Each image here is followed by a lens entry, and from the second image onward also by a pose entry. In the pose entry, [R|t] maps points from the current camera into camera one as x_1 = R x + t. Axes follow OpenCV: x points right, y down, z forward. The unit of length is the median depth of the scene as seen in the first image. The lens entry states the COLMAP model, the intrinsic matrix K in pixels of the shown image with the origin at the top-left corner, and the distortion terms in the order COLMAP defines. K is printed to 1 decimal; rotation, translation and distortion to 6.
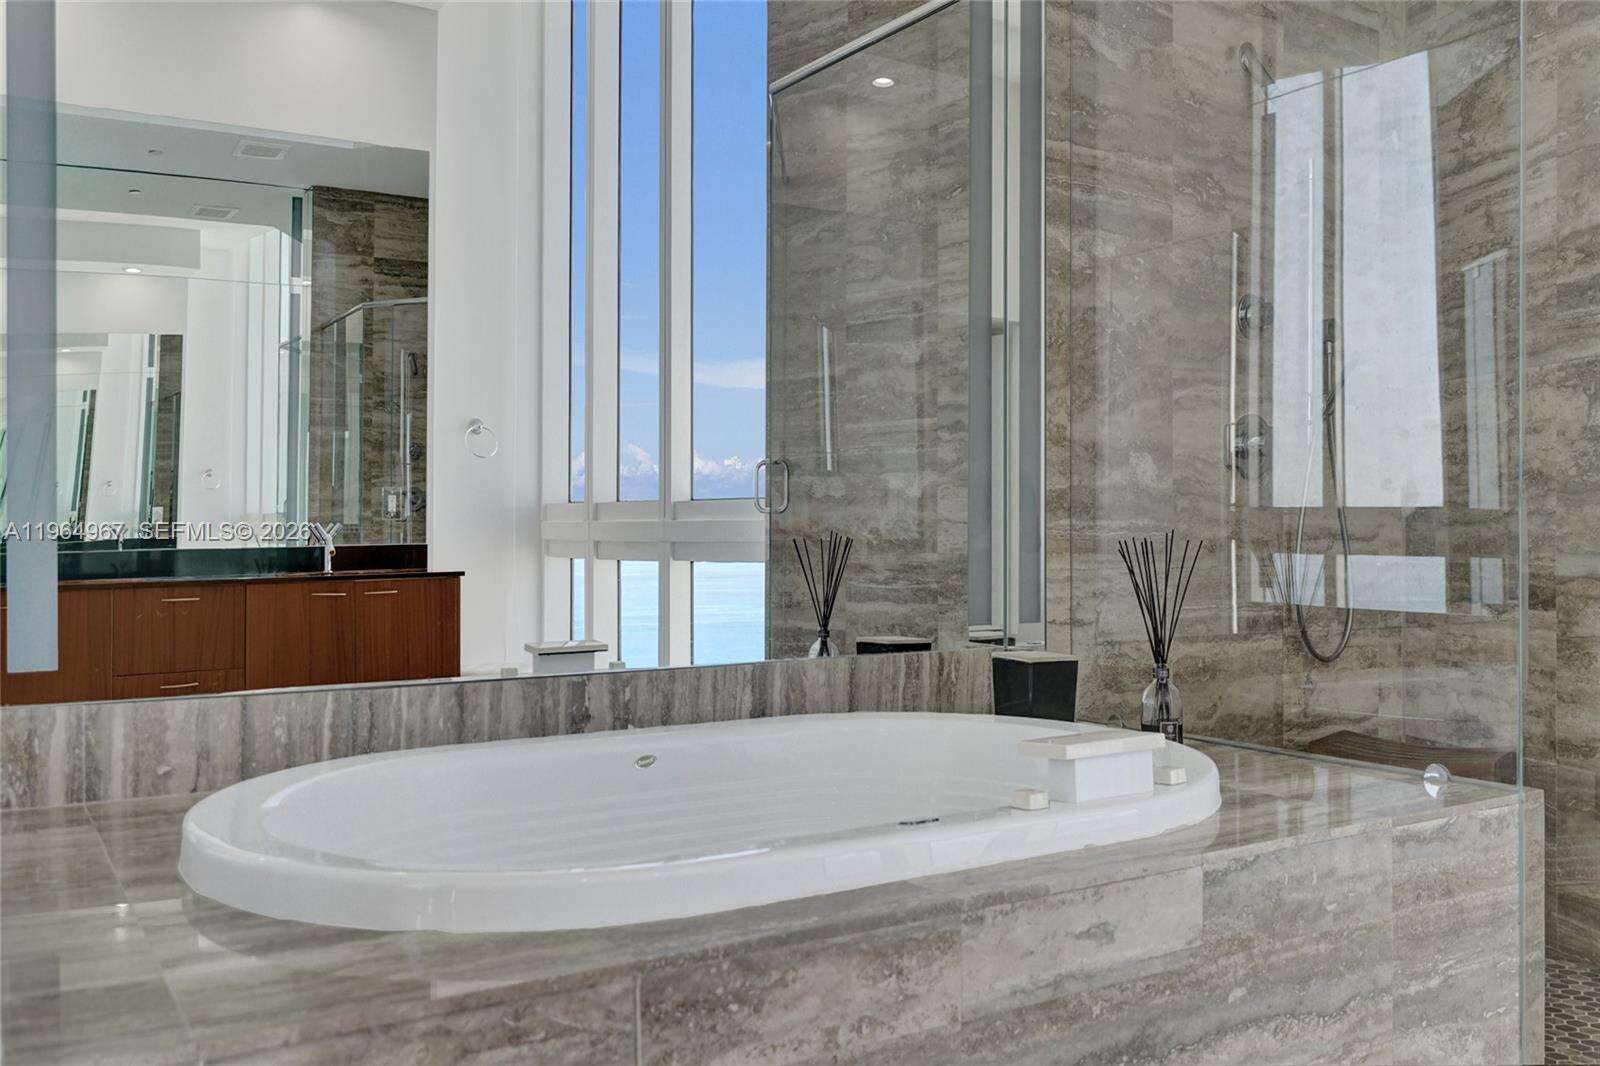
lens RADIAL K [[1310.7, 0, 795.5], [0, 1310.7, 547.8], [0, 0, 1]] dist [0.010007, -0.017754]
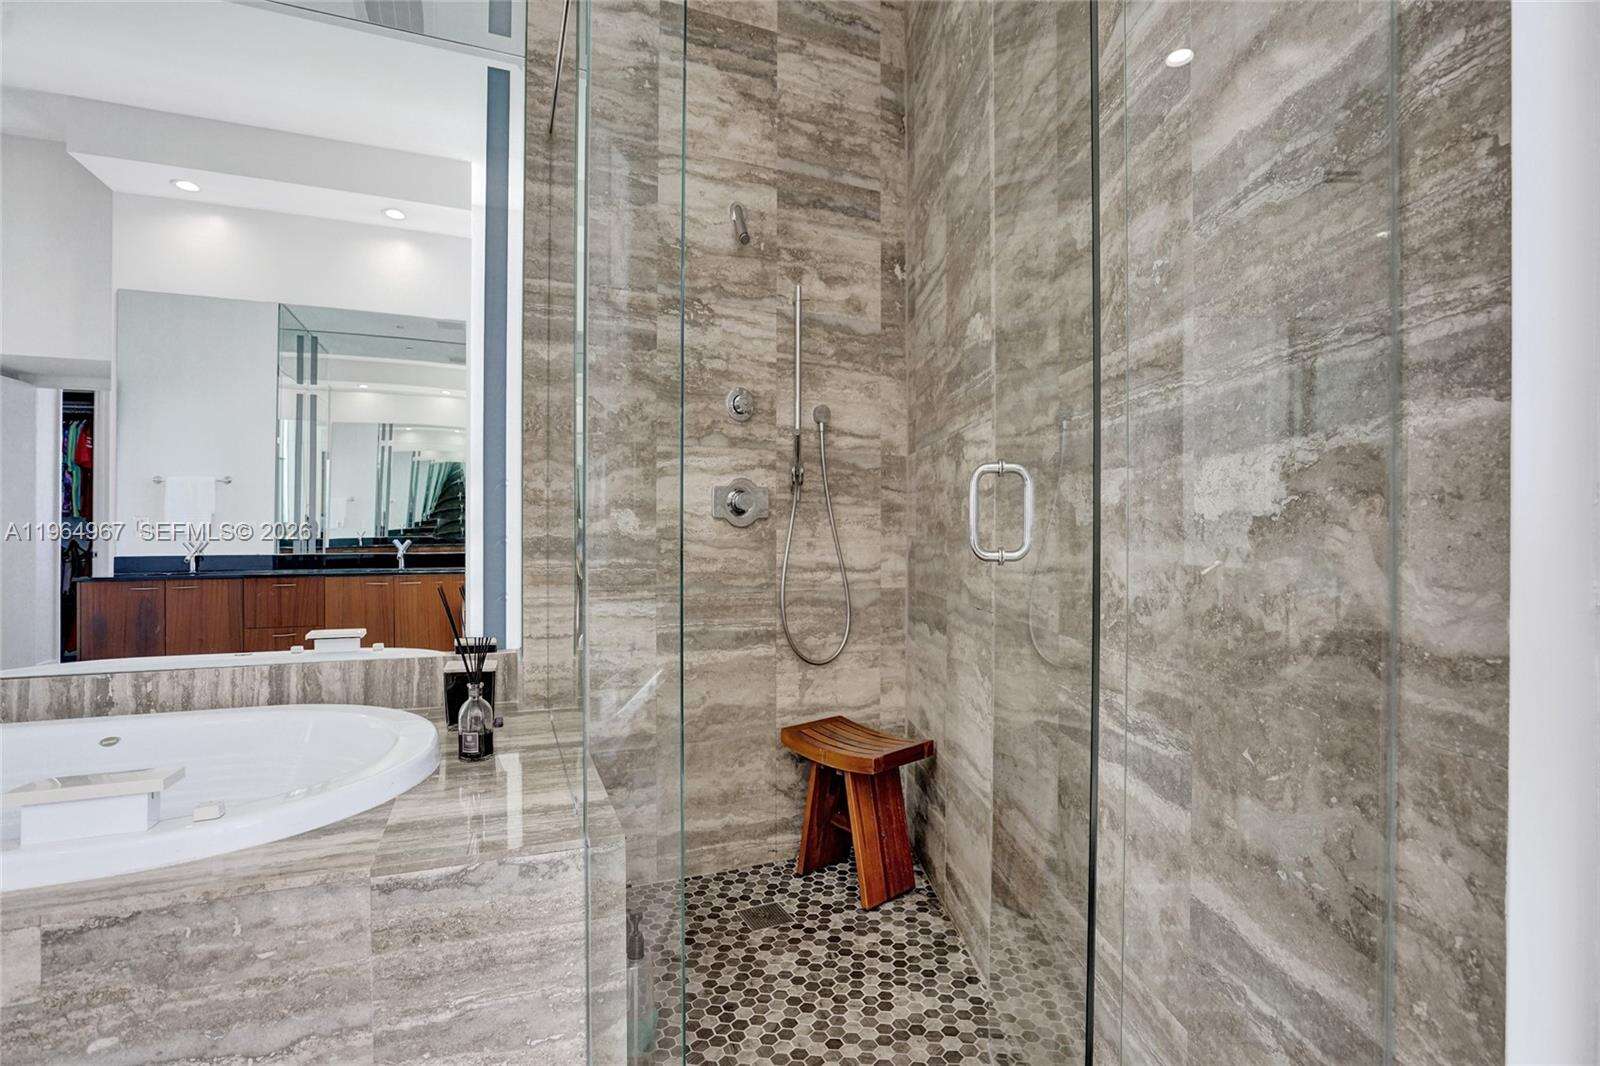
lens RADIAL K [[751.3, 0, 794.1], [0, 751.3, 525.3], [0, 0, 1]] dist [-0.012672, 0.003196]
pose [[0.986047, 0.006898, -0.166327, 0.663542], [-0.009953, 0.999797, -0.017543, -0.051849], [0.166172, 0.018953, 0.985915, 0.327393]]
